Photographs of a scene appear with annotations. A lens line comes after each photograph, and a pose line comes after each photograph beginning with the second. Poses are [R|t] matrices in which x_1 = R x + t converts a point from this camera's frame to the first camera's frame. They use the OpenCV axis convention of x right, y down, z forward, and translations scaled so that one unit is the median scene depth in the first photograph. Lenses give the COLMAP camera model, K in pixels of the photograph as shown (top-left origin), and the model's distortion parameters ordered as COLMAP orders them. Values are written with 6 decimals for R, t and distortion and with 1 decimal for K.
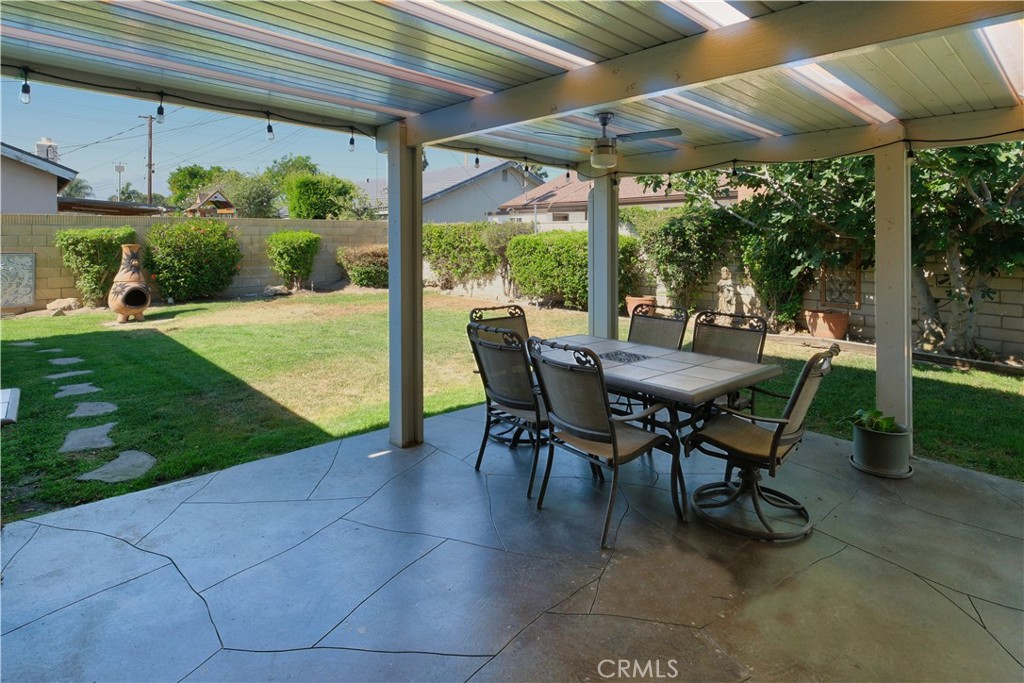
lens RADIAL K [[507.5, 0, 512.0], [0, 507.5, 341.5], [0, 0, 1]] dist [-0.001629, -0.000422]
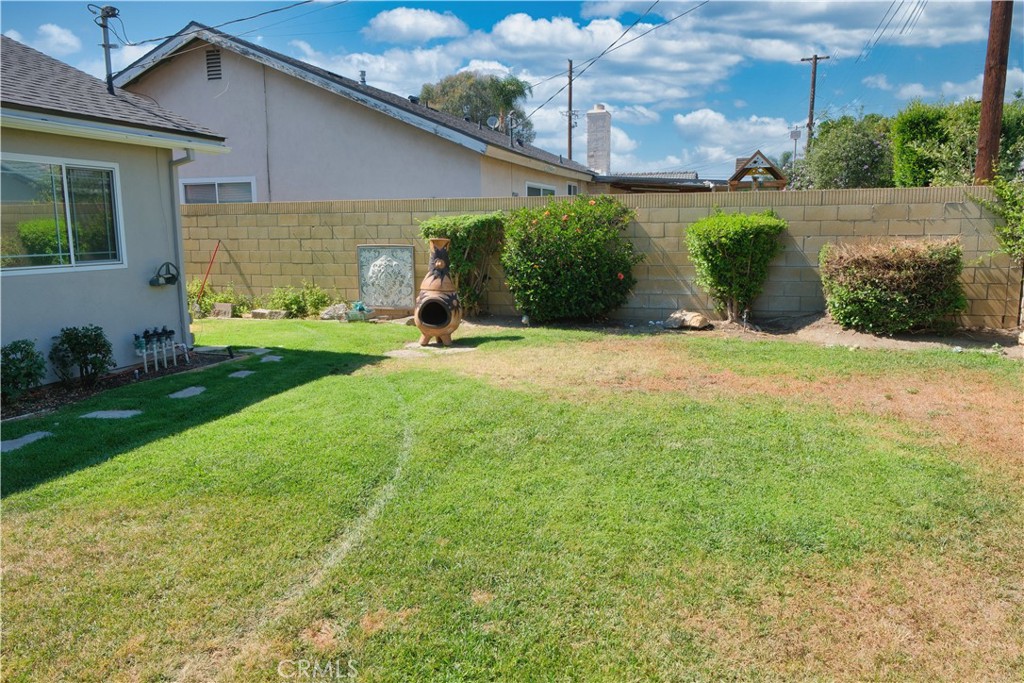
lens RADIAL K [[758.4, 0, 512.0], [0, 758.4, 341.5], [0, 0, 1]] dist [0.056433, 0.000594]
pose [[0.515512, 0.127070, -0.847408, 0.155443], [-0.167502, 0.984809, 0.045775, -0.085675], [0.840351, 0.118345, 0.528965, 0.406605]]
